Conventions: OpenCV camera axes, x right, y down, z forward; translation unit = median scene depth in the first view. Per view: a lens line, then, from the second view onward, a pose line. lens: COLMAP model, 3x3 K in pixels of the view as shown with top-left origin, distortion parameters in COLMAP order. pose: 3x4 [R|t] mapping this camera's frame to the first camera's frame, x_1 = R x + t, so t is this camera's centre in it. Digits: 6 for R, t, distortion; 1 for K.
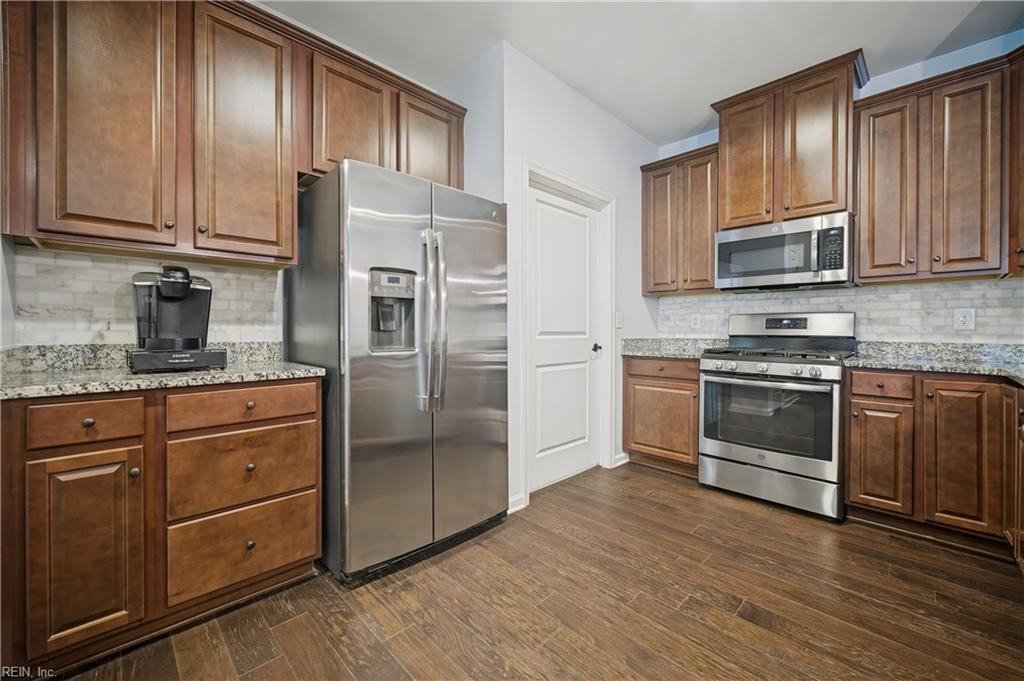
lens RADIAL K [[404.3, 0, 511.2], [0, 404.3, 335.6], [0, 0, 1]] dist [0.003039, -0.002573]
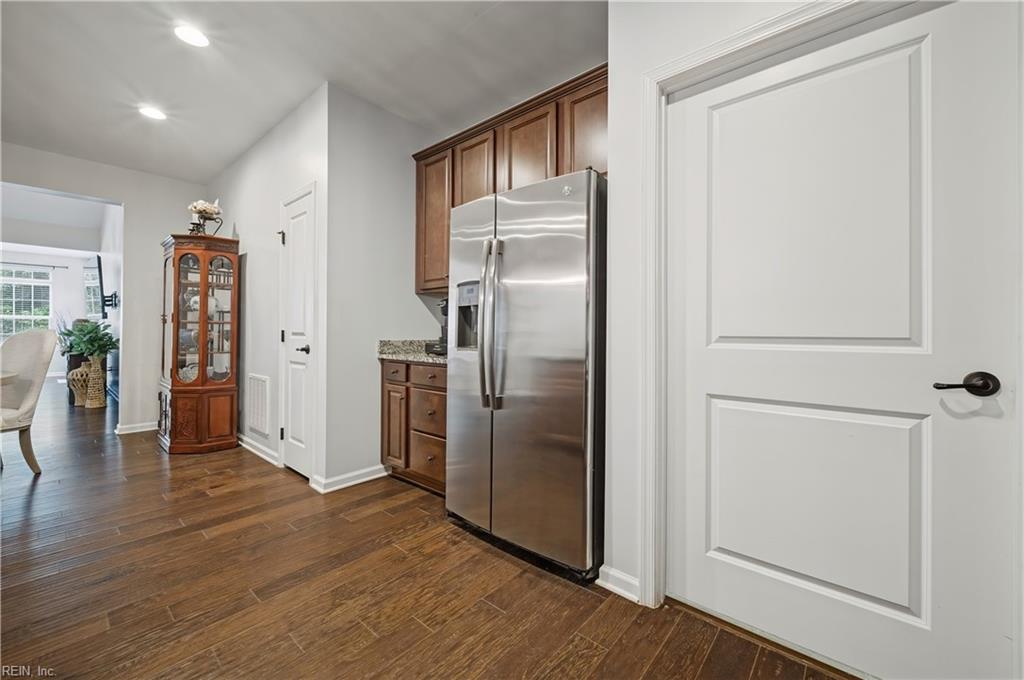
lens RADIAL K [[404.3, 0, 504.9], [0, 404.3, 331.2], [0, 0, 1]] dist [0.003039, -0.002573]
pose [[0.078581, -0.005809, -0.996891, 0.854740], [-0.018314, 0.999806, -0.007270, -0.008436], [0.996739, 0.018829, 0.078459, 0.924013]]
